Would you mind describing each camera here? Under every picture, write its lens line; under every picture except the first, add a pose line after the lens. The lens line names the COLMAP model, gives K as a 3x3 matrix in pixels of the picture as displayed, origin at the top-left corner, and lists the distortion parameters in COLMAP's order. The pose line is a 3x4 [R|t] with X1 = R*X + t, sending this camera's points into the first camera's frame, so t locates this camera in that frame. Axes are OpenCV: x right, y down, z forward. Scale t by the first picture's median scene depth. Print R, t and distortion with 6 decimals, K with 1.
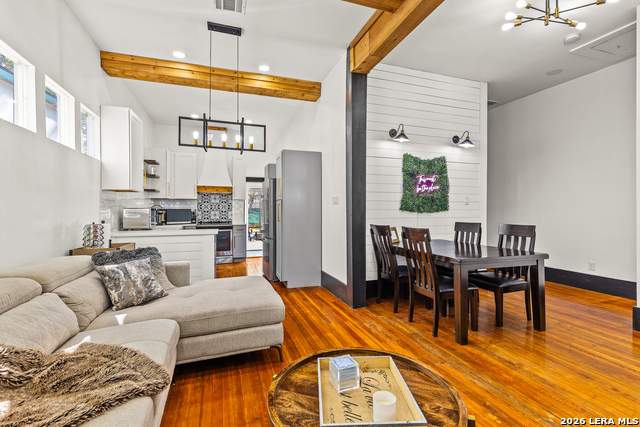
lens RADIAL K [[289.8, 0, 323.6], [0, 289.8, 208.2], [0, 0, 1]] dist [0.002103, 0.000176]
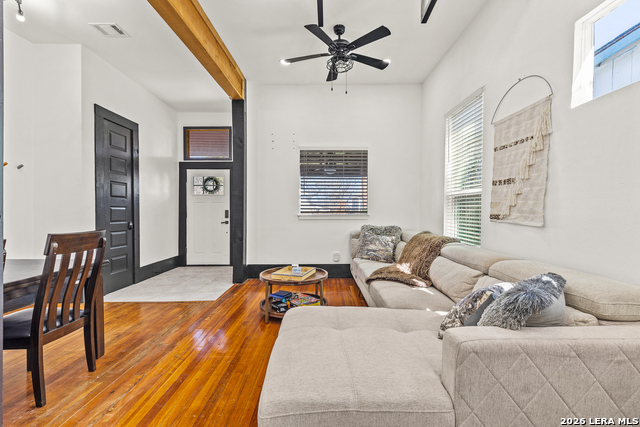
lens RADIAL K [[293.5, 0, 329.2], [0, 293.5, 216.3], [0, 0, 1]] dist [0.001233, 0.000026]
pose [[-0.946387, -0.004038, 0.323010, -0.299660], [0.000517, 0.999902, 0.014014, 0.012854], [-0.323035, 0.013429, -0.946292, 0.986520]]
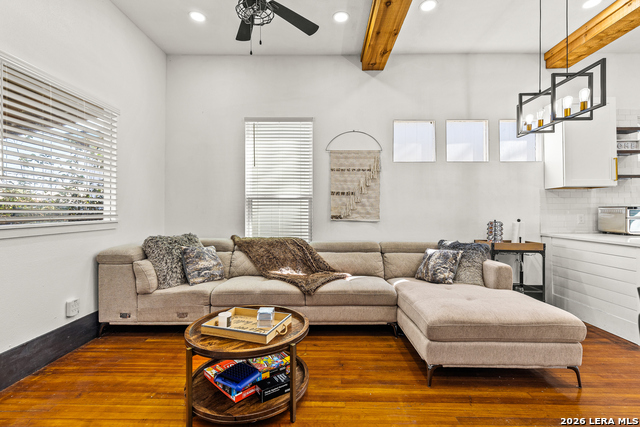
lens RADIAL K [[288.0, 0, 323.1], [0, 288.0, 211.8], [0, 0, 1]] dist [0.003640, 0.000194]
pose [[-0.350347, 0.004516, -0.936609, 0.408523], [0.010679, 0.999943, 0.000827, 0.005252], [0.936559, -0.009713, -0.350375, 0.543844]]
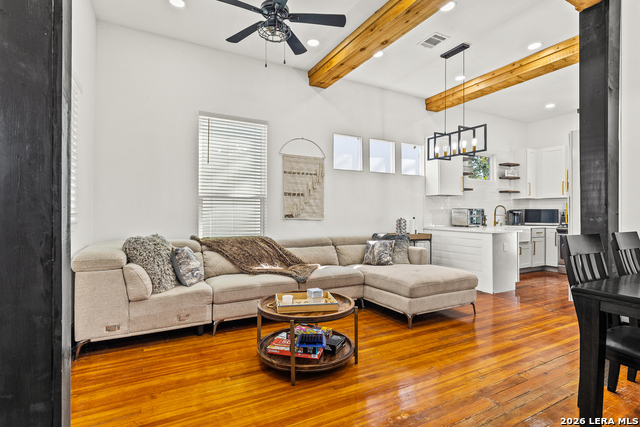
lens RADIAL K [[316.7, 0, 320.0], [0, 316.7, 213.5], [0, 0, 1]] dist [-0.001150, -0.000116]
pose [[0.145566, 0.007162, -0.989323, 0.625549], [0.006056, 0.999949, 0.008130, 0.006179], [0.989330, -0.007175, 0.145515, 0.220203]]
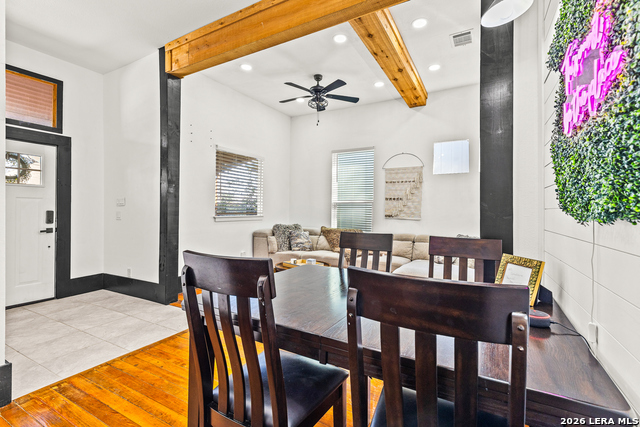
lens RADIAL K [[285.5, 0, 326.0], [0, 285.5, 214.1], [0, 0, 1]] dist [0.002233, 0.000170]
pose [[-0.744834, 0.003438, -0.667241, 0.591989], [0.000677, 0.999990, 0.004396, 0.009176], [0.667249, 0.002822, -0.744829, 1.010354]]
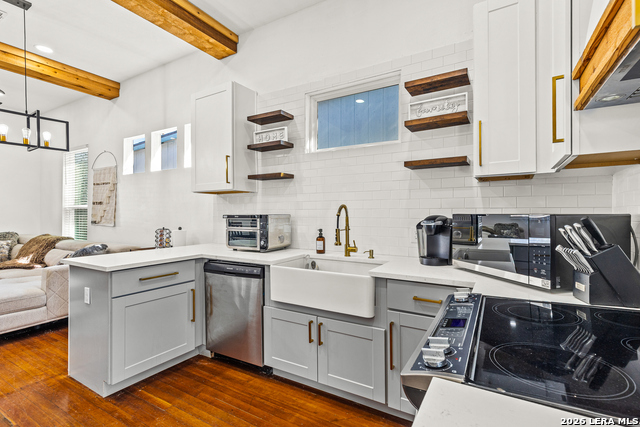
lens RADIAL K [[277.6, 0, 317.7], [0, 277.6, 216.0], [0, 0, 1]] dist [0.001409, 0.000134]
pose [[-0.742035, 0.003034, -0.670354, -0.356666], [0.006088, 0.999979, -0.002213, 0.006354], [0.670334, -0.005723, -0.742038, 1.633835]]
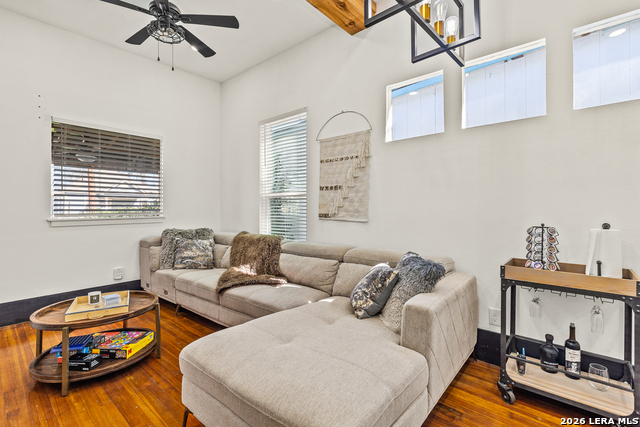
lens RADIAL K [[289.8, 0, 323.6], [0, 289.8, 208.2], [0, 0, 1]] dist [0.002103, 0.000176]
pose [[-0.862818, 0.005841, -0.505480, -0.042098], [0.012617, 0.999871, -0.009983, 0.010826], [0.505357, -0.014991, -0.862780, 0.939357]]
